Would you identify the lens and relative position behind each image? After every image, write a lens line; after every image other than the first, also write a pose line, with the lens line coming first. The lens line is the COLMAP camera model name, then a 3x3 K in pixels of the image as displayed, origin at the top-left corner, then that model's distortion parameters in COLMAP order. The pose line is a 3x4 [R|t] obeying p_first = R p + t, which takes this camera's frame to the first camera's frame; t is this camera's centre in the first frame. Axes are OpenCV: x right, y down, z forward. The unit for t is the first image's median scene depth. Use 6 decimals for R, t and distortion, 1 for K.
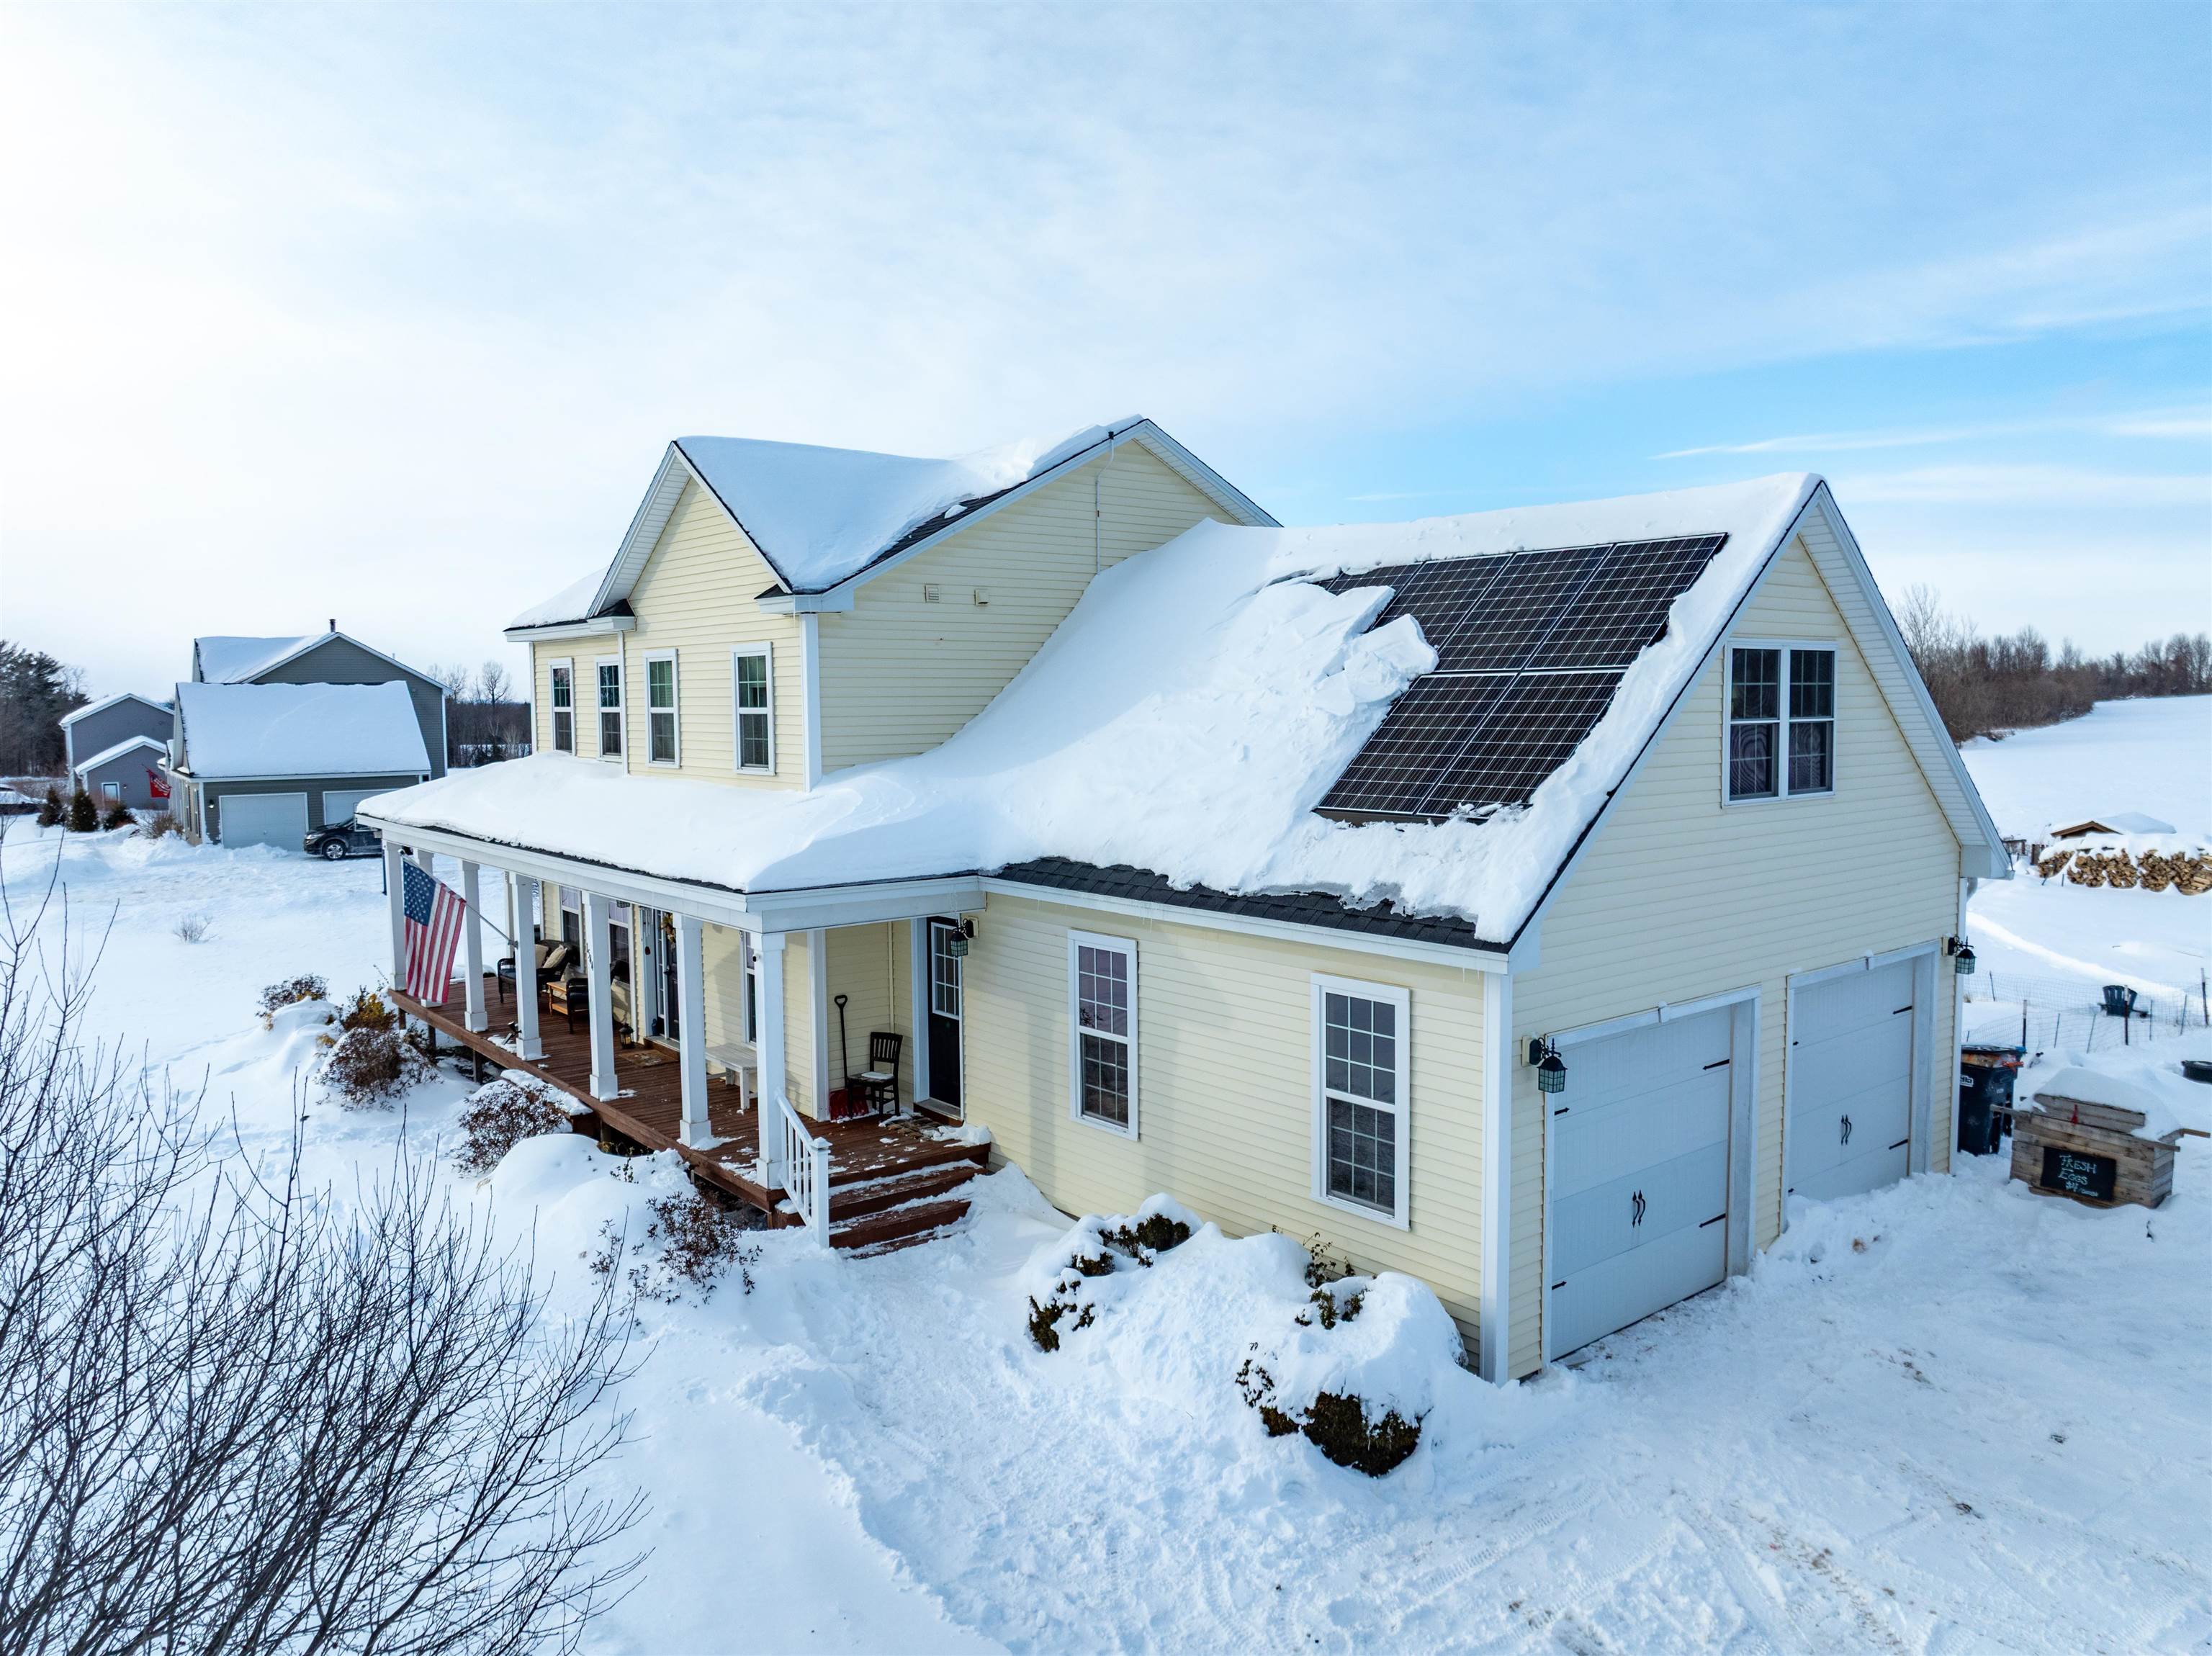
lens RADIAL K [[1547.5, 0, 1106.0], [0, 1547.5, 828.0], [0, 0, 1]] dist [-0.038328, 0.005393]
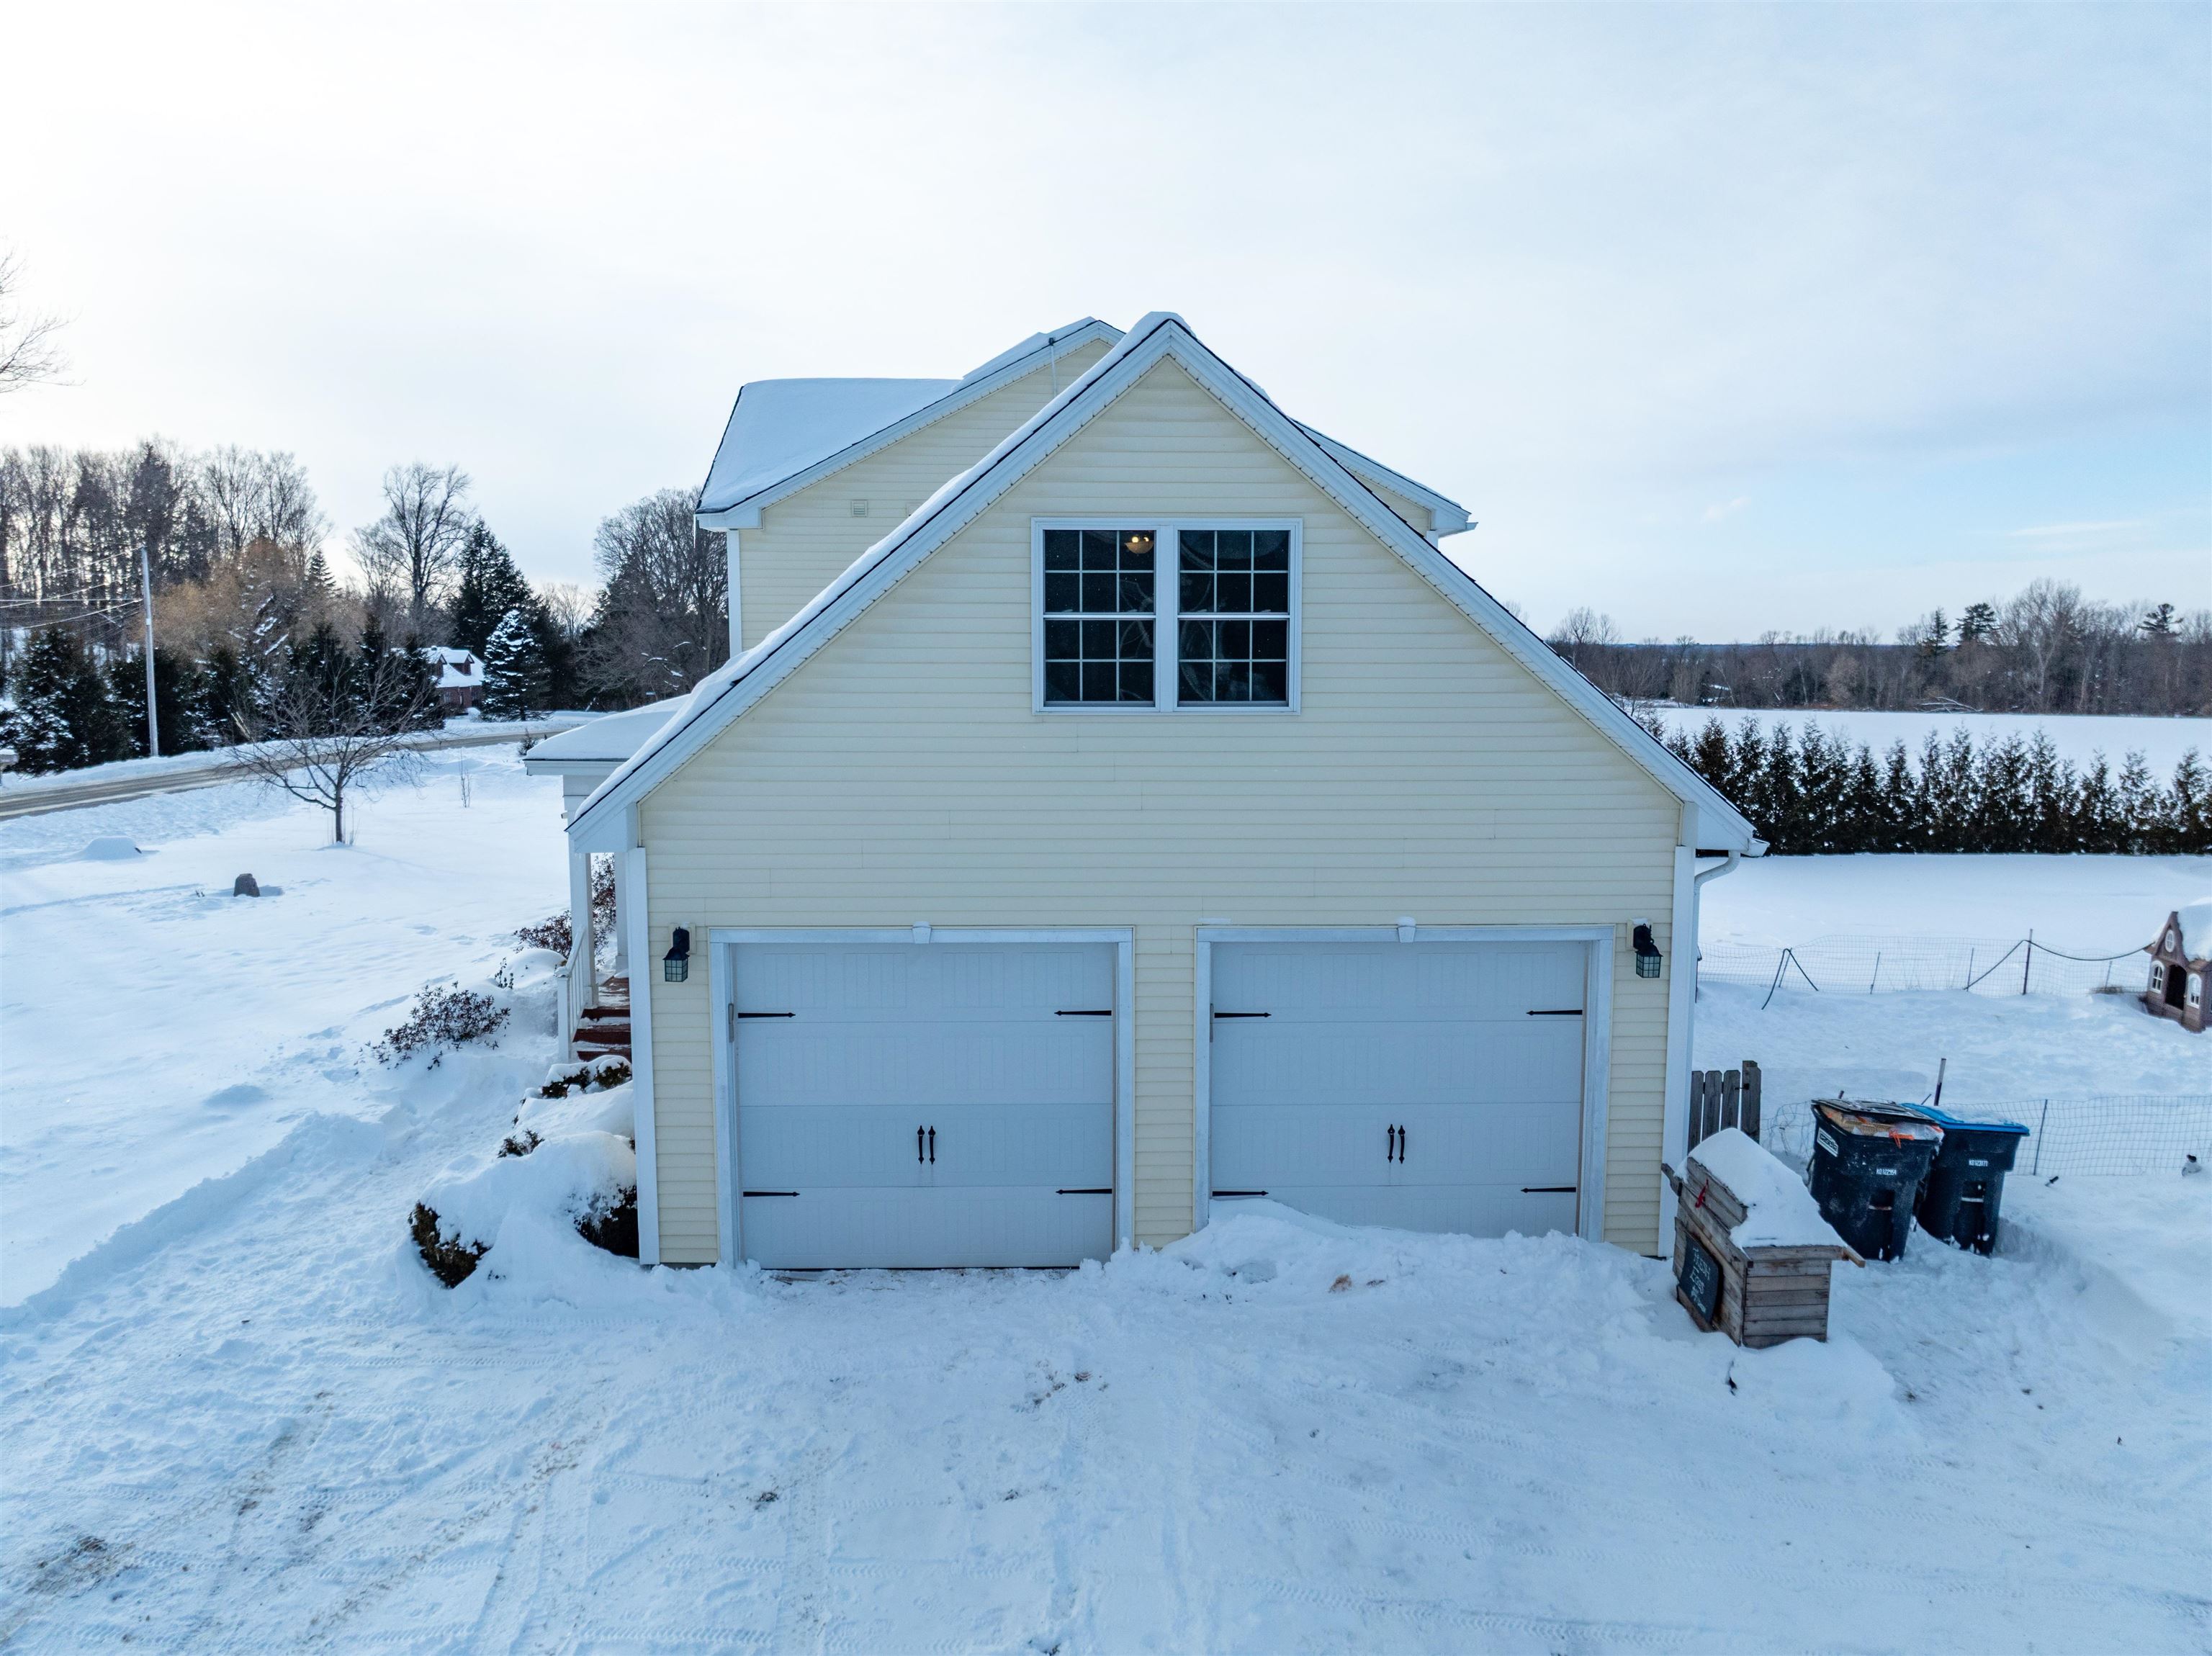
lens RADIAL K [[1564.7, 0, 1106.0], [0, 1564.7, 828.0], [0, 0, 1]] dist [-0.037002, 0.000000]
pose [[0.795701, 0.081851, -0.600134, 0.864717], [-0.059871, 0.996603, 0.056544, -0.001117], [0.602724, -0.009062, 0.797898, 0.283715]]
